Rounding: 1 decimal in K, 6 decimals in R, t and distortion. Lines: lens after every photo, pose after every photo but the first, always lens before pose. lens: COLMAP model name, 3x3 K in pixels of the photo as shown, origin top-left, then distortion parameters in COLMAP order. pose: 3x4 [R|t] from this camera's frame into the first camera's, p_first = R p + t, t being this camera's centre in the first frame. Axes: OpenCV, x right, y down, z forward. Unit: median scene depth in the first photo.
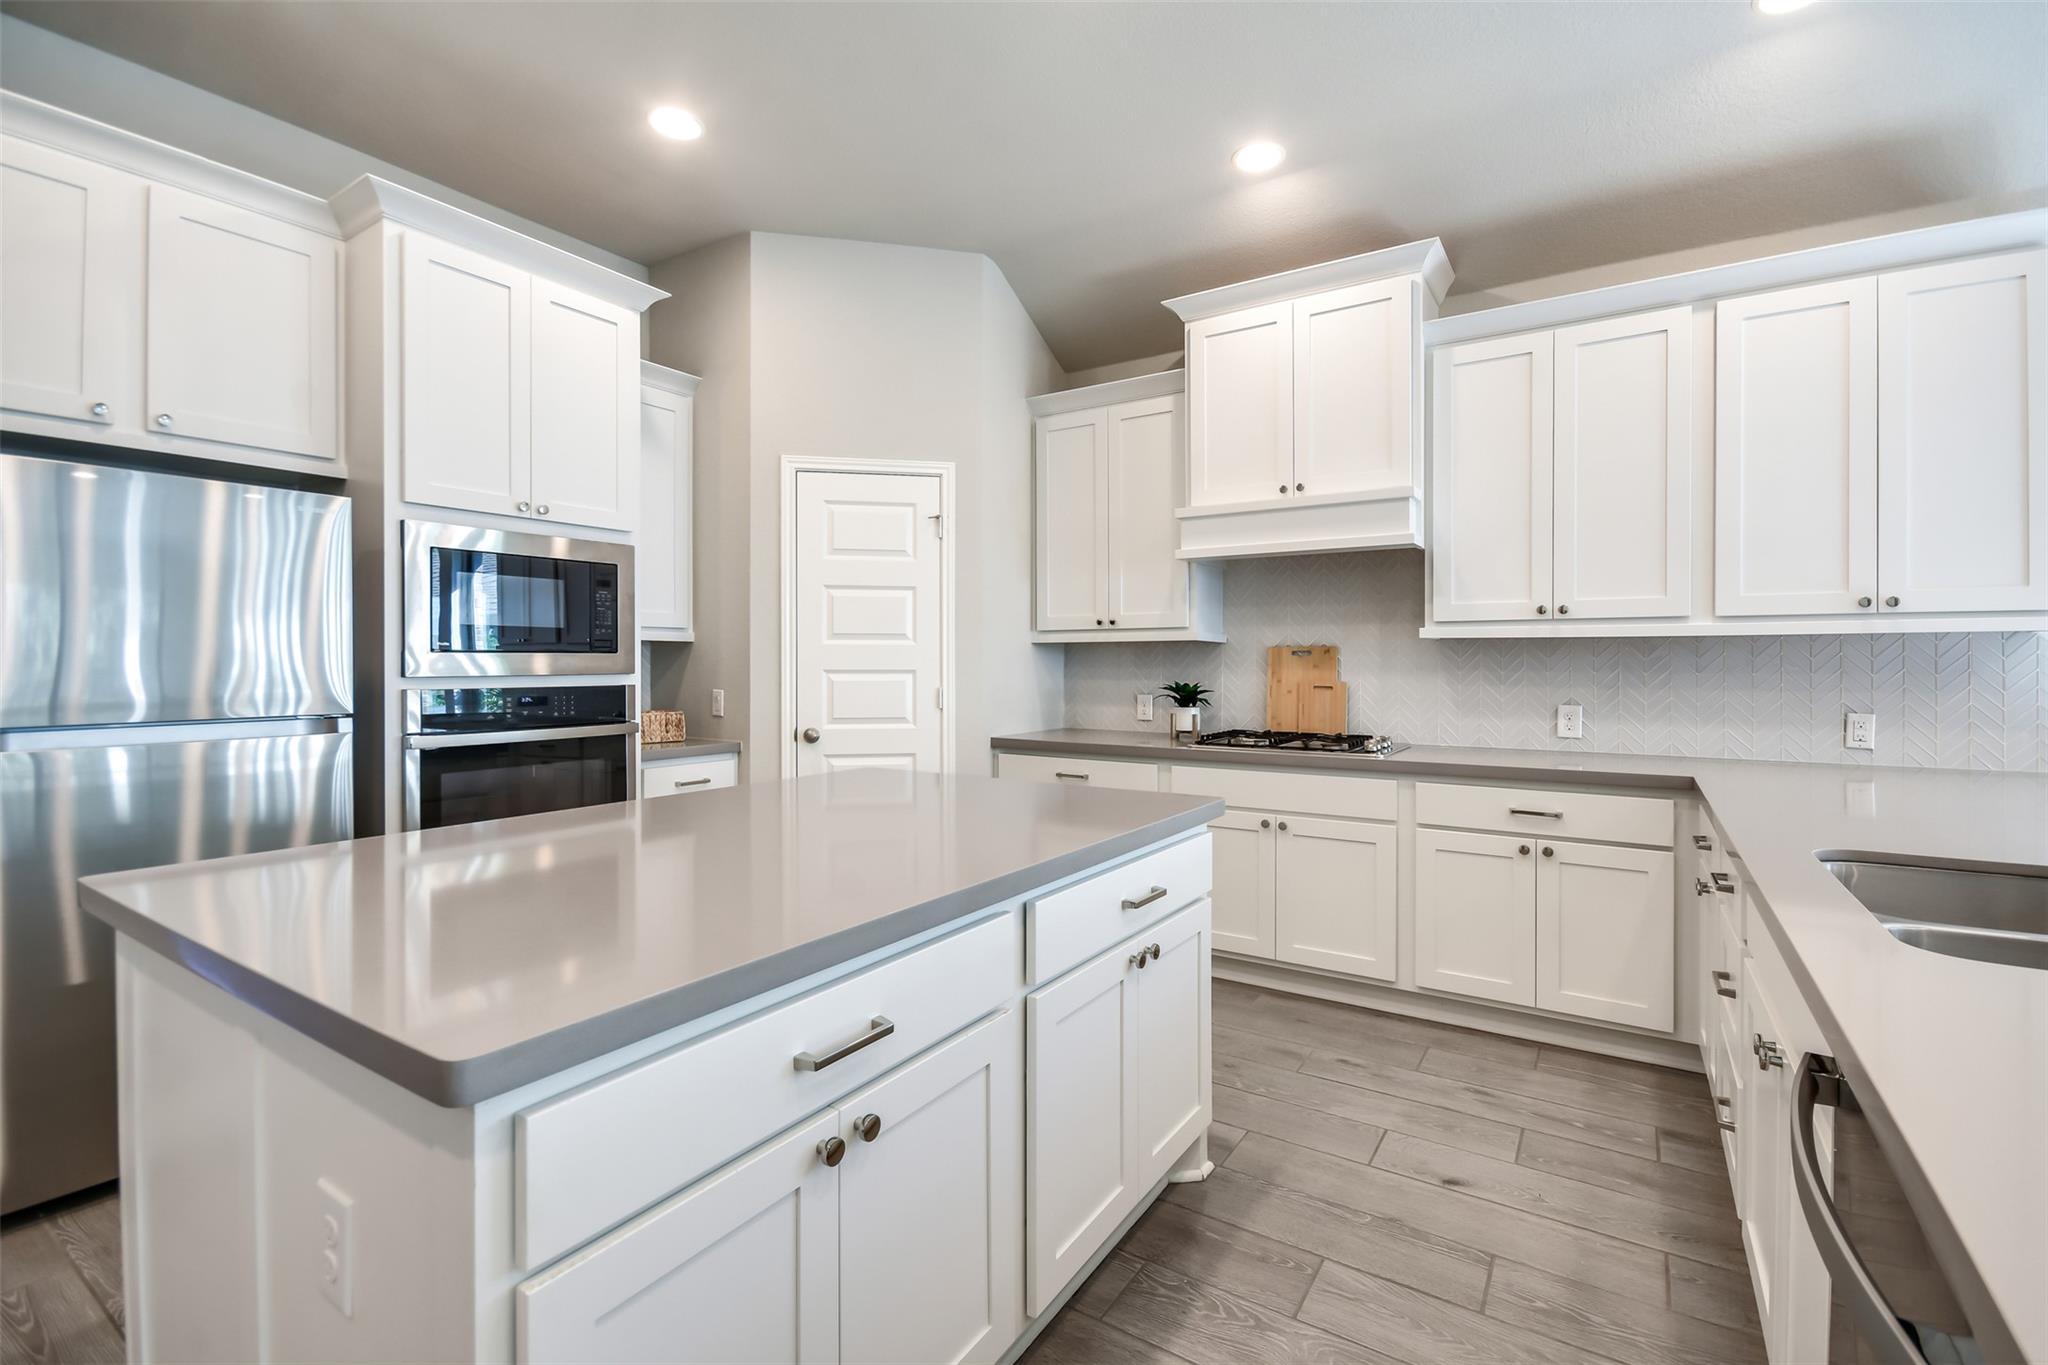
lens RADIAL K [[908.1, 0, 1033.3], [0, 908.1, 661.7], [0, 0, 1]] dist [-0.000967, -0.000468]
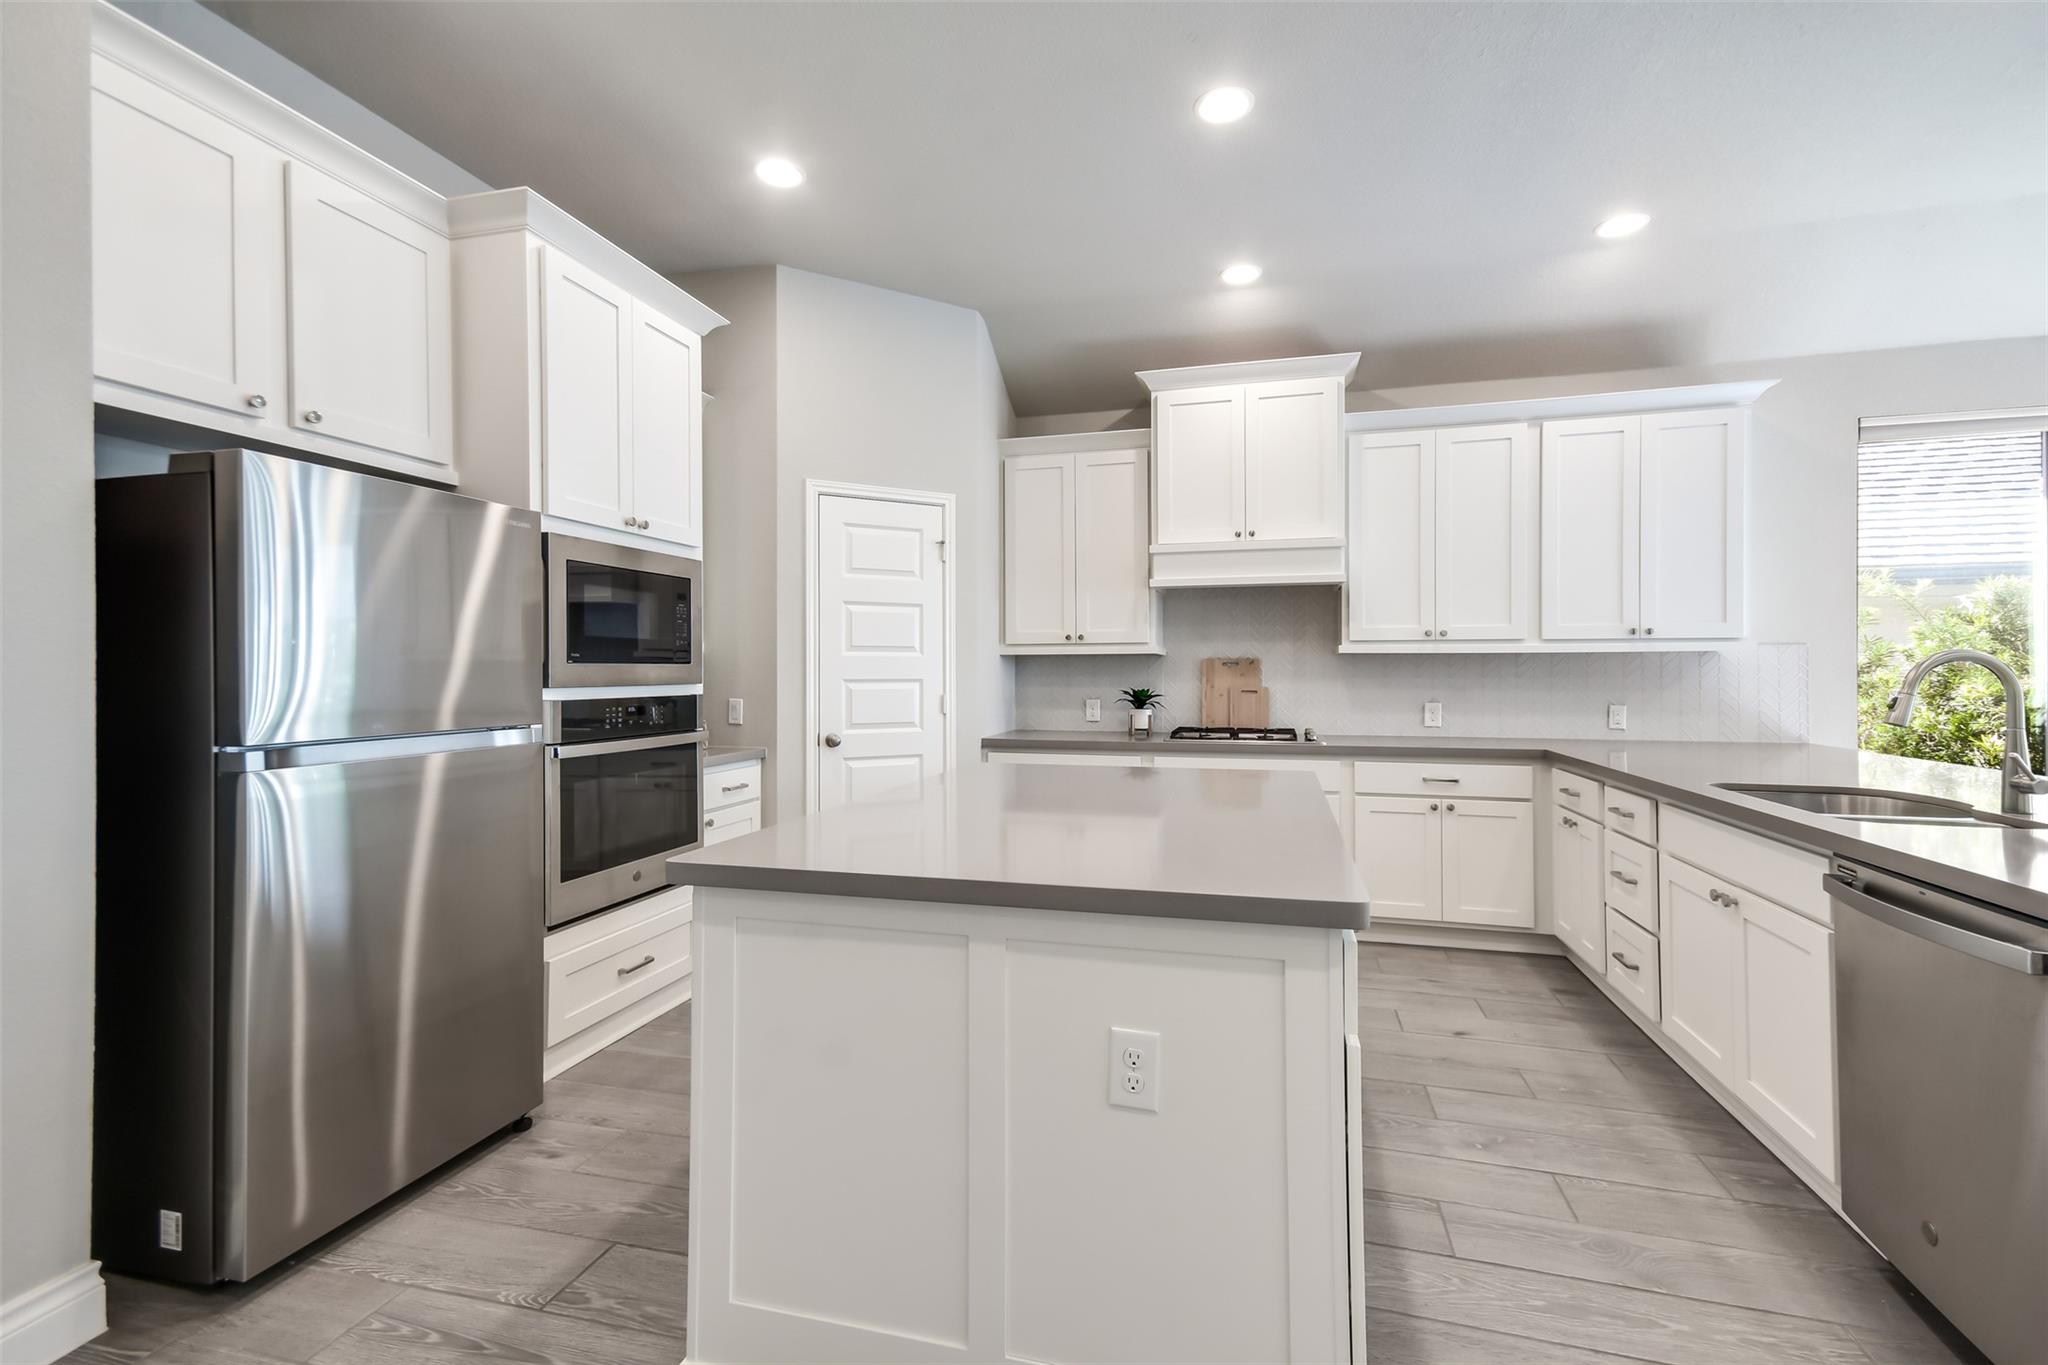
lens RADIAL K [[890.8, 0, 1038.3], [0, 890.8, 665.2], [0, 0, 1]] dist [0.024784, 0.000350]
pose [[0.950900, 0.000567, 0.309498, -0.388081], [0.001561, 0.999977, -0.006629, -0.000548], [-0.309495, 0.006786, 0.950877, -0.095045]]
